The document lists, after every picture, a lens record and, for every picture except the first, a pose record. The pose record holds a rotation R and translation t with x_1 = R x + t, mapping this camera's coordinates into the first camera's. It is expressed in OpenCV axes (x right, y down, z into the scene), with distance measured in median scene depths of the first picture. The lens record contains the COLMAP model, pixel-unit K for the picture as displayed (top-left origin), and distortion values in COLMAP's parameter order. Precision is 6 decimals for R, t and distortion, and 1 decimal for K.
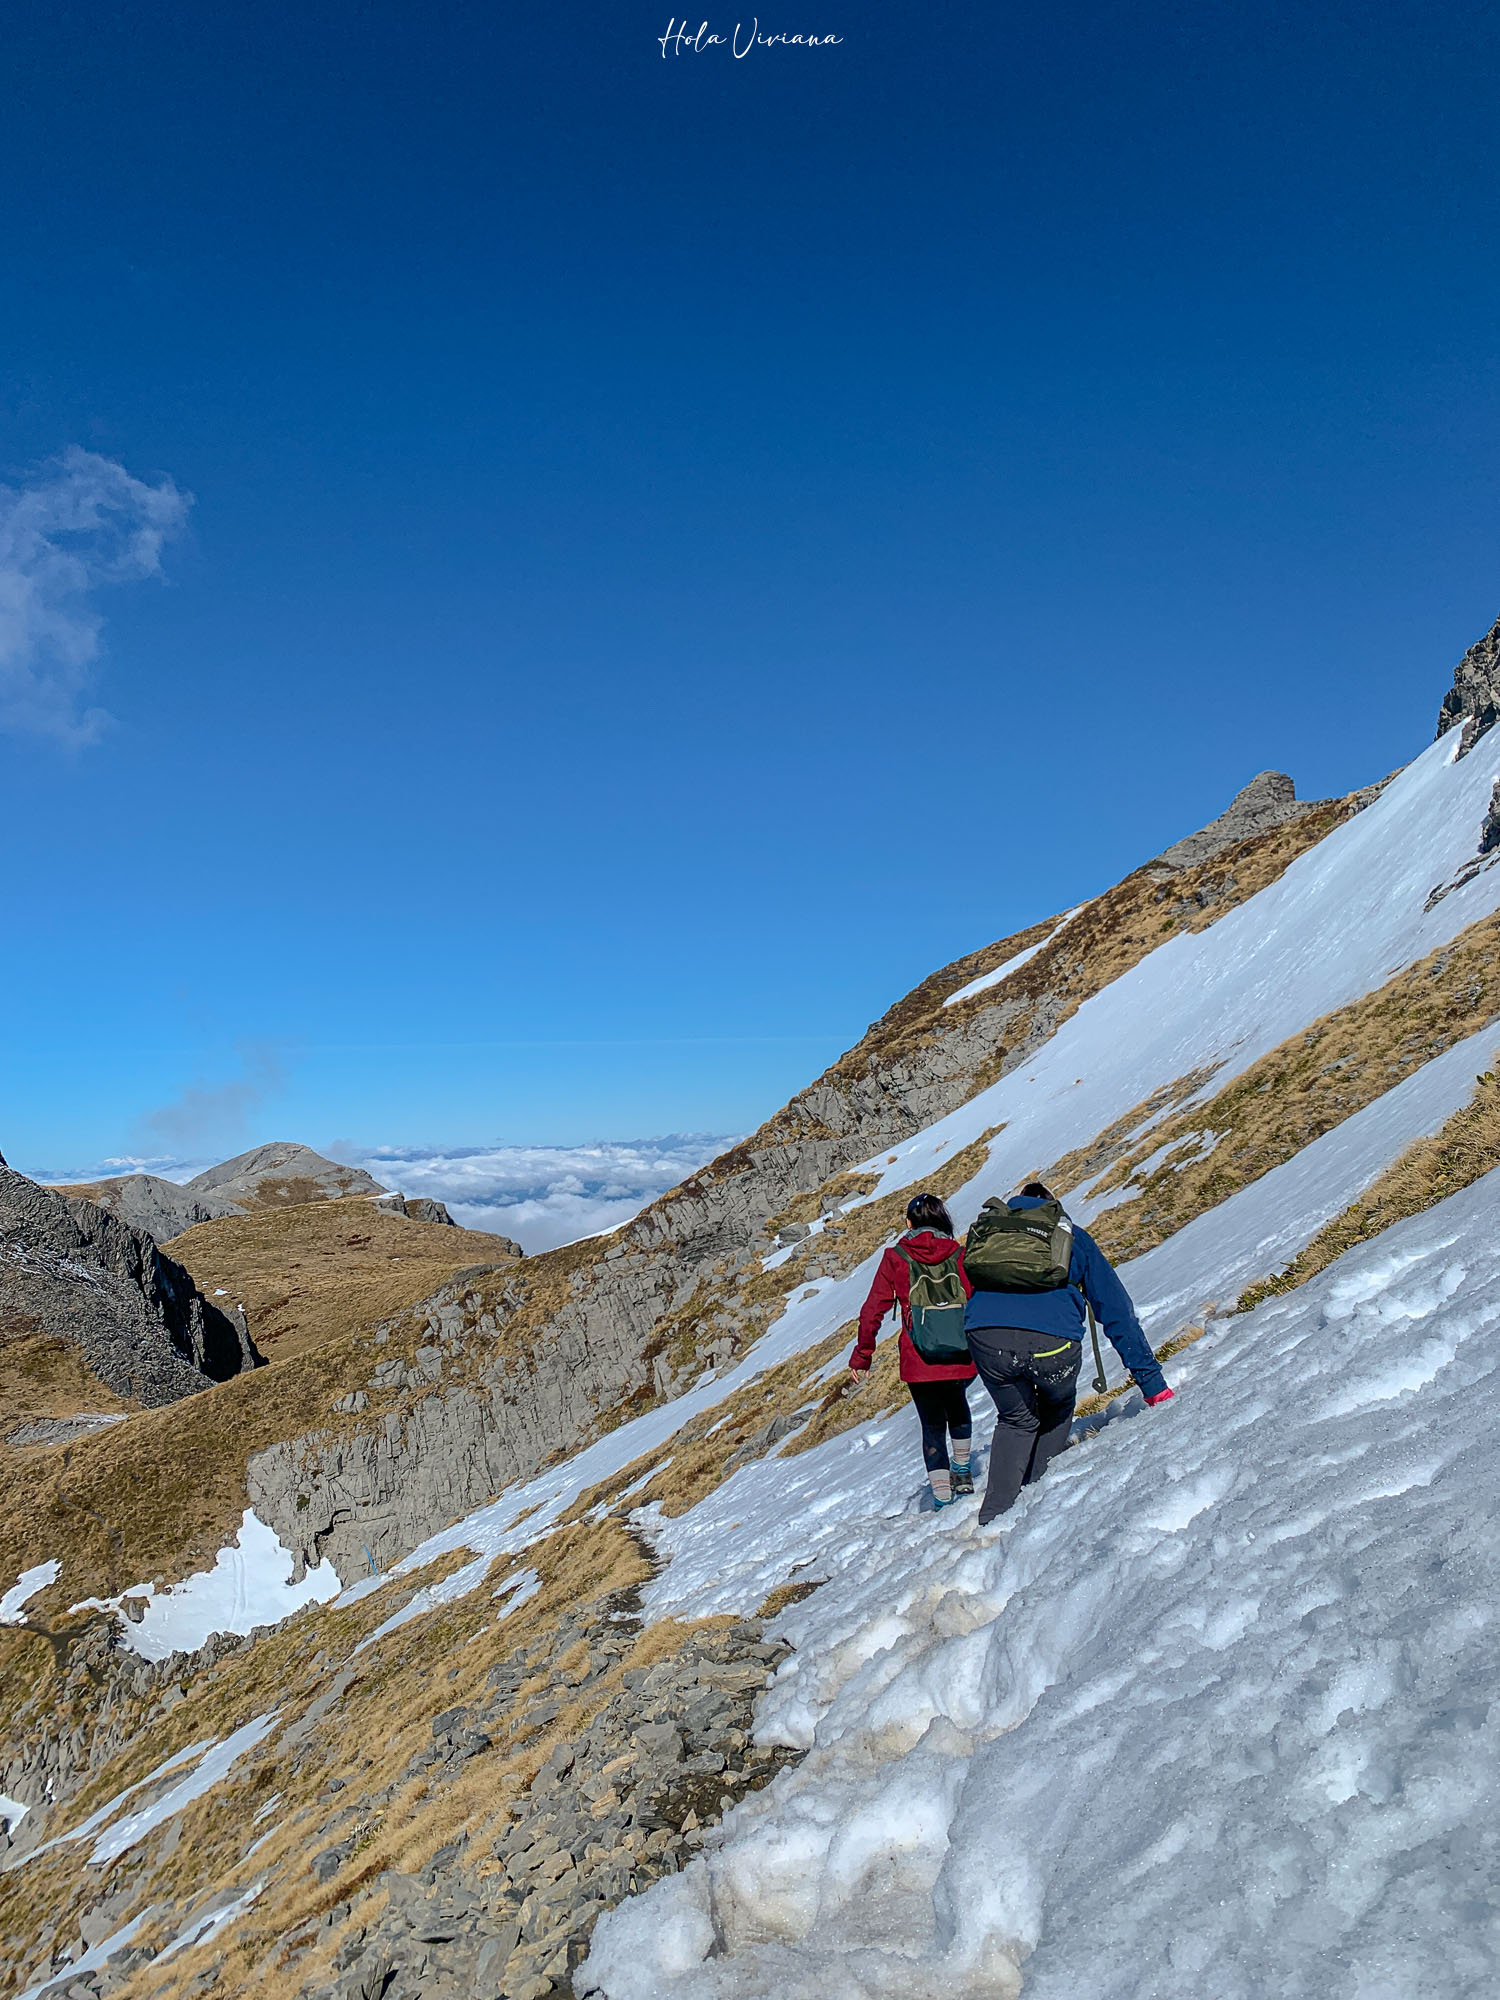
lens RADIAL K [[1518.3, 0, 725.9], [0, 1518.3, 1019.3], [0, 0, 1]] dist [0.058958, -0.036247]
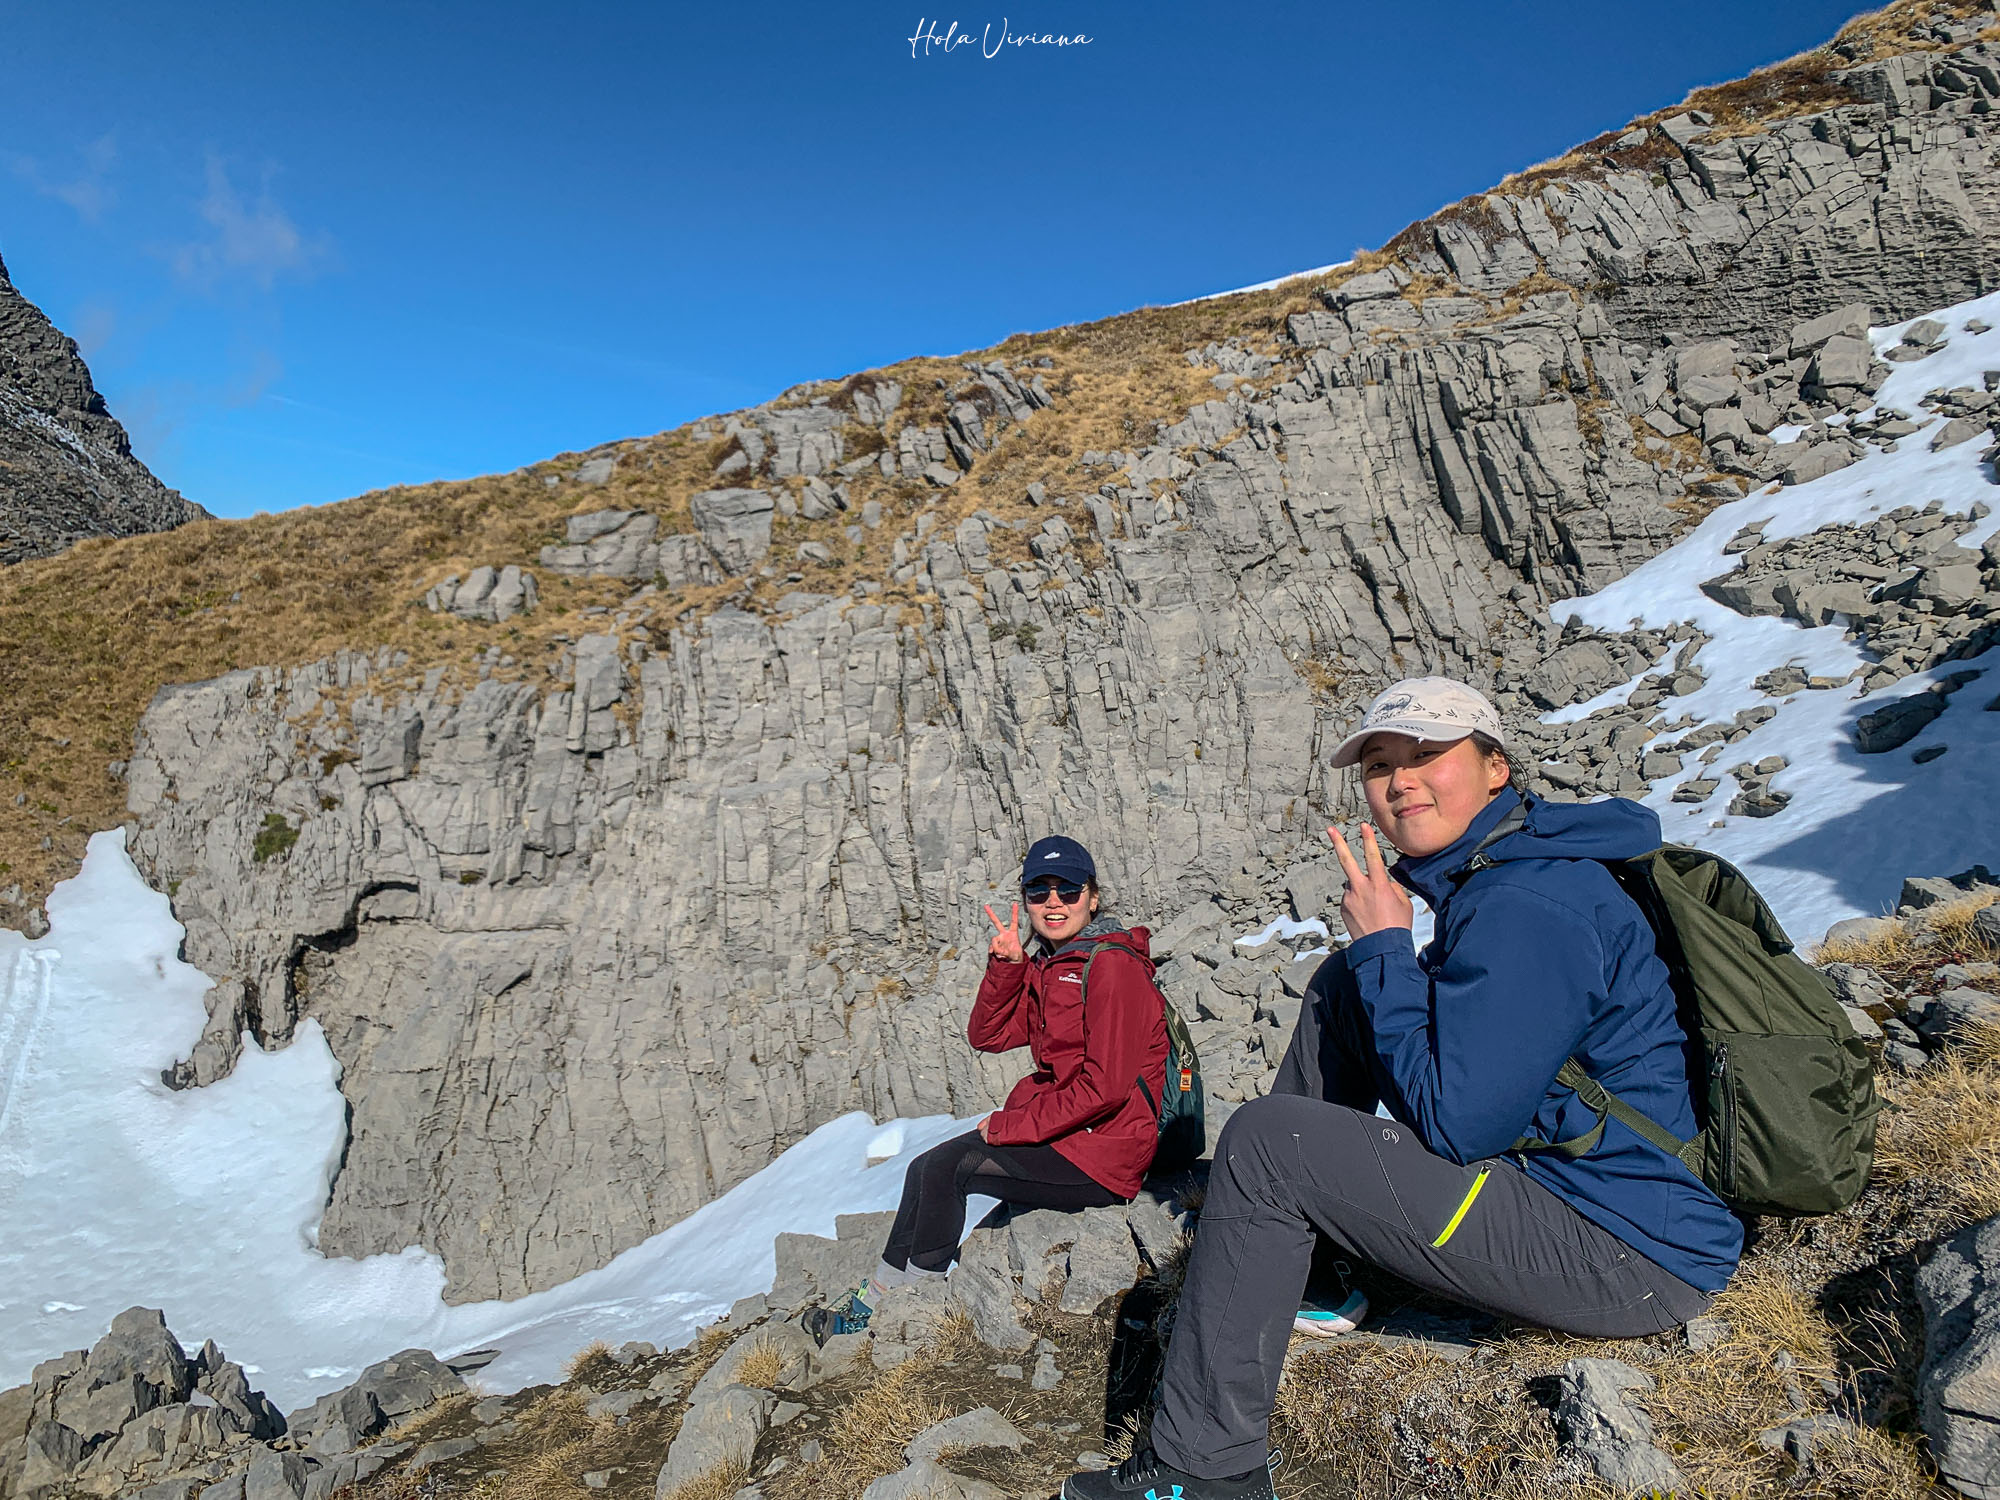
lens RADIAL K [[1499.6, 0, 978.2], [0, 1499.6, 742.2], [0, 0, 1]] dist [0.112292, -0.118516]
pose [[0.980138, 0.194394, 0.039238, -0.150235], [-0.197787, 0.972628, 0.121966, 0.228574], [-0.014454, -0.127304, 0.991758, 0.687233]]
